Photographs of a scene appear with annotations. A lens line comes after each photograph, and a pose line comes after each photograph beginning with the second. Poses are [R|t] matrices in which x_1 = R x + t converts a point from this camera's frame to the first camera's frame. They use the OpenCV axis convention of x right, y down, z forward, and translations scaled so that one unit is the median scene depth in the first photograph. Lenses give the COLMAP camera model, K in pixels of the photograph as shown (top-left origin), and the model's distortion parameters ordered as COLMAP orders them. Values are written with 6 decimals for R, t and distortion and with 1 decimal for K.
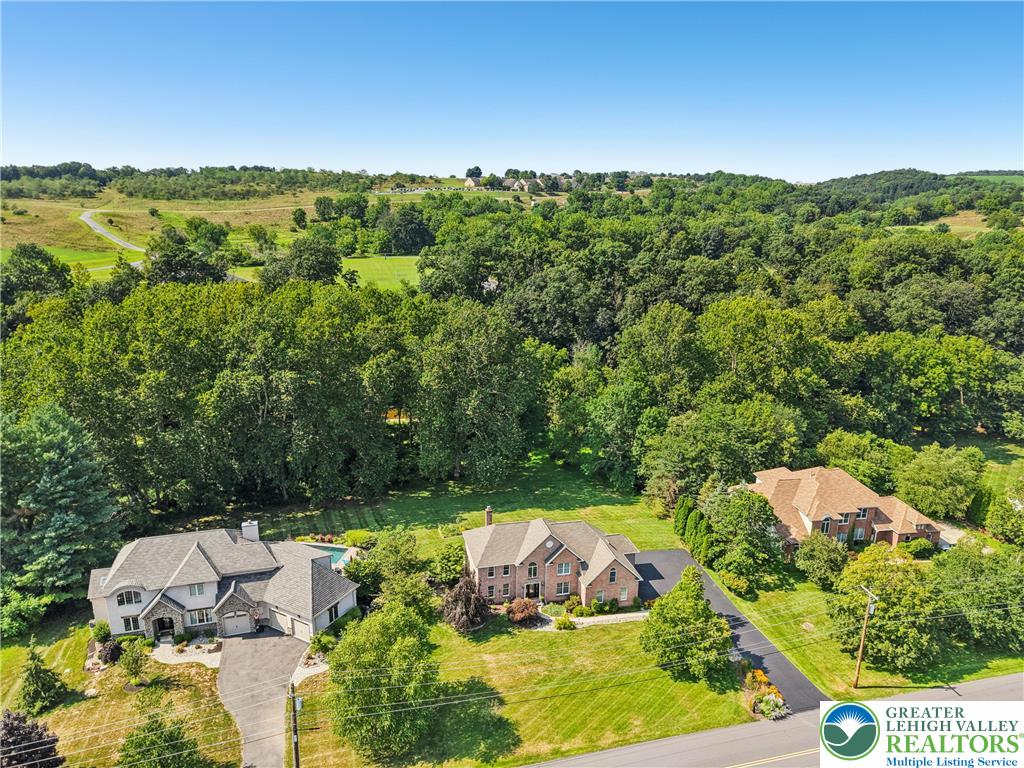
lens RADIAL K [[681.8, 0, 504.5], [0, 681.8, 392.6], [0, 0, 1]] dist [0.019471, -0.019067]
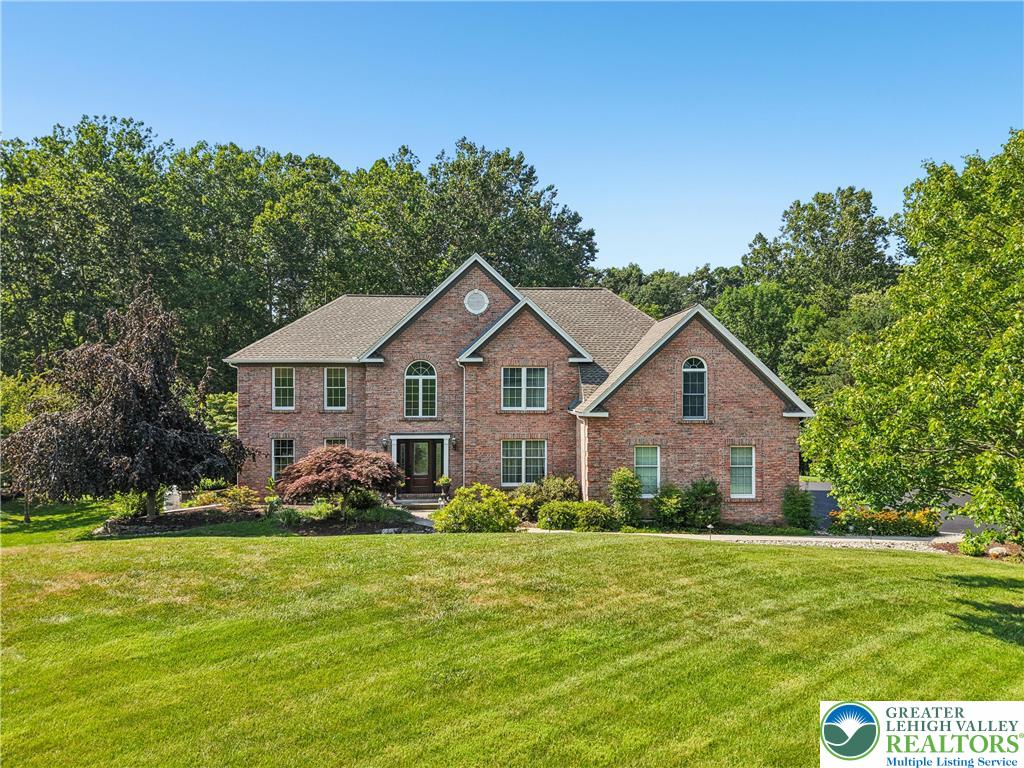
lens RADIAL K [[681.8, 0, 517.7], [0, 681.8, 386.6], [0, 0, 1]] dist [0.019471, -0.019067]
pose [[0.978542, -0.013099, -0.205632, 0.107073], [-0.048564, 0.955201, -0.291947, 0.255005], [0.200244, 0.295669, 0.934068, 0.541026]]
